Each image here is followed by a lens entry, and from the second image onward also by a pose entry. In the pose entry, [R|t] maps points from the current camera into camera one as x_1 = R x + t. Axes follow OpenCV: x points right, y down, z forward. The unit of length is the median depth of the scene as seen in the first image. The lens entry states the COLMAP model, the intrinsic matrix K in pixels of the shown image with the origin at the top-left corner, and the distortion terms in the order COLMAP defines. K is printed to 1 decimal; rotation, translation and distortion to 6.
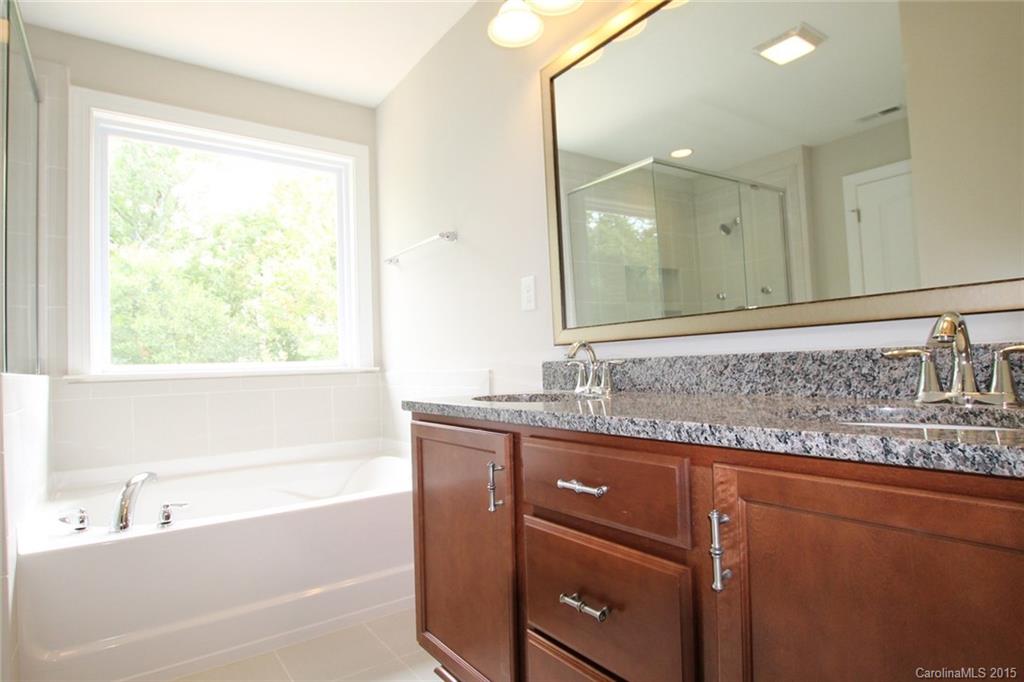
lens RADIAL K [[577.9, 0, 512.0], [0, 577.9, 341.0], [0, 0, 1]] dist [0.000477, 0.000293]
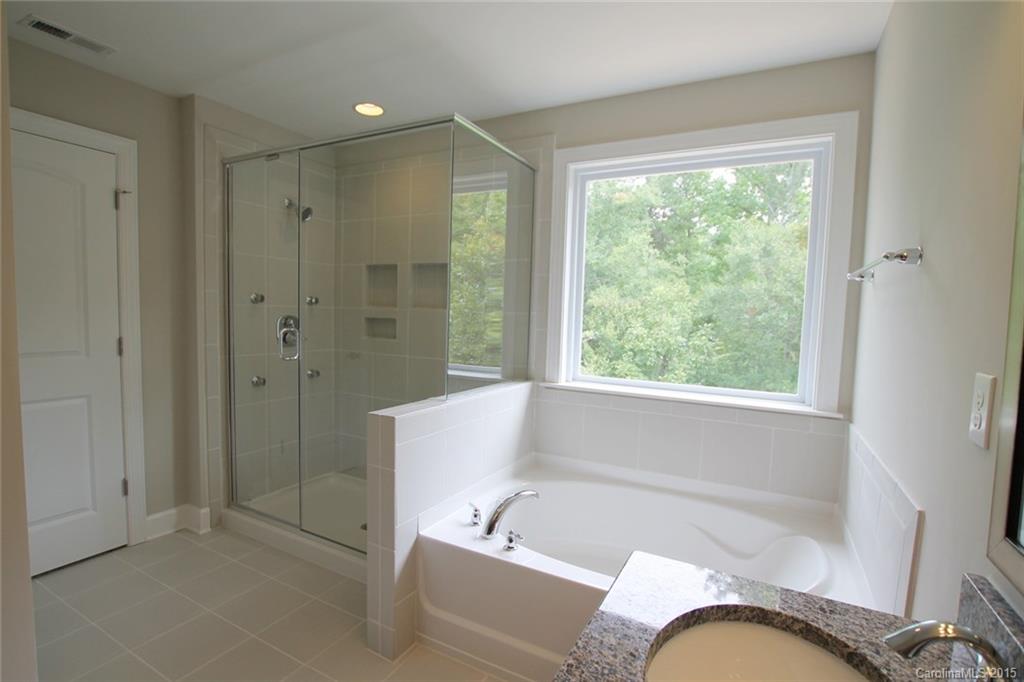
lens RADIAL K [[494.9, 0, 512.0], [0, 494.9, 341.0], [0, 0, 1]] dist [-0.002128, -0.000371]
pose [[0.435728, 0.114699, -0.892740, 0.147108], [0.001575, 0.991749, 0.128189, -0.132881], [0.900077, -0.057262, 0.431952, 0.331452]]
